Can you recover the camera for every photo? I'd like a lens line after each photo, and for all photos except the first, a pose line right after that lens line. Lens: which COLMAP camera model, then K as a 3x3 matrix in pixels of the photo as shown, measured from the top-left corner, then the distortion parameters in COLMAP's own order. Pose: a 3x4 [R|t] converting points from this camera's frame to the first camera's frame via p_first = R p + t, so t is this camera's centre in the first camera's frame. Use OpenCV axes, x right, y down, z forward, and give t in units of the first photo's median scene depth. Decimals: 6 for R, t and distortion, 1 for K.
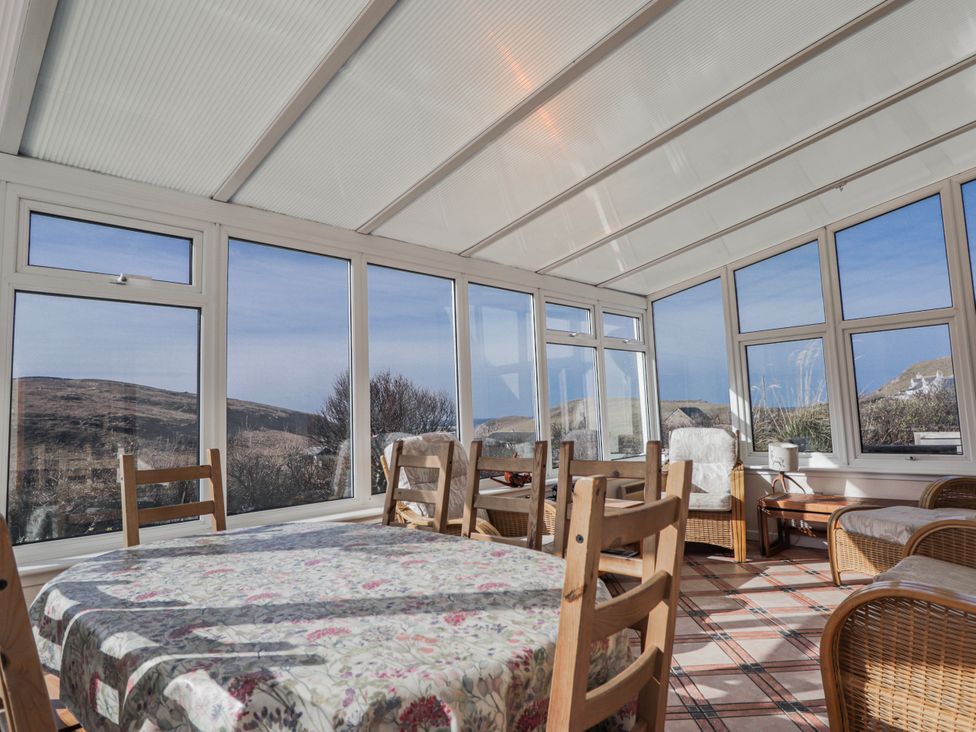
lens RADIAL K [[568.3, 0, 497.1], [0, 568.3, 361.8], [0, 0, 1]] dist [-0.001921, -0.010642]
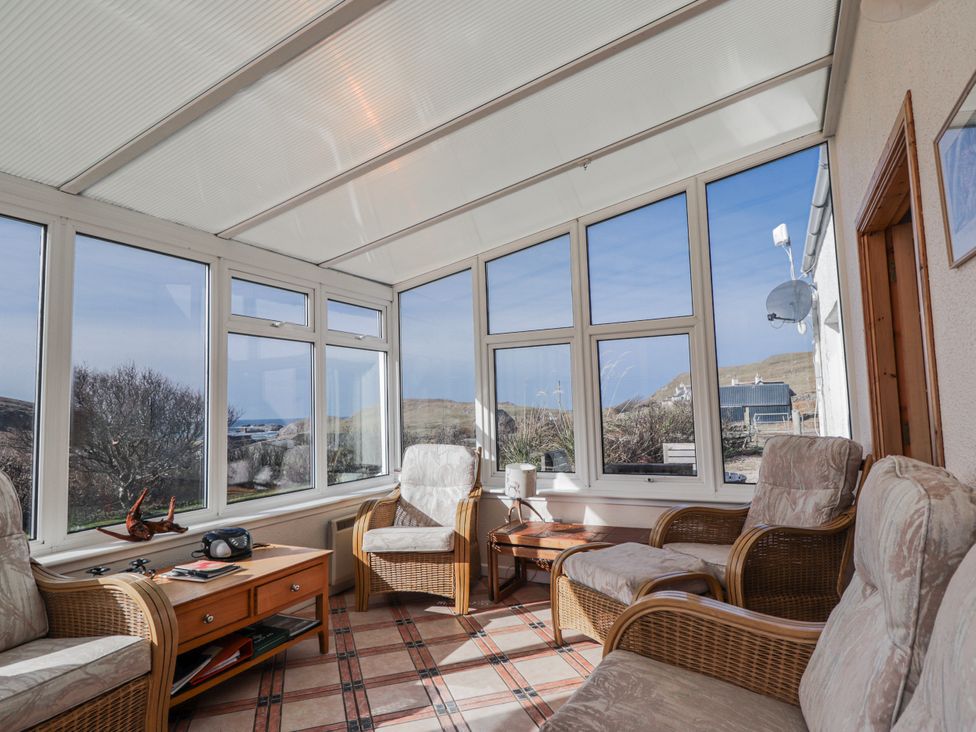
lens RADIAL K [[568.3, 0, 497.1], [0, 568.3, 361.8], [0, 0, 1]] dist [-0.001921, -0.010642]
pose [[0.946735, 0.036981, 0.319884, 0.192373], [-0.036438, 0.999306, -0.007684, -0.002725], [-0.319946, -0.004381, 0.947426, 0.204841]]
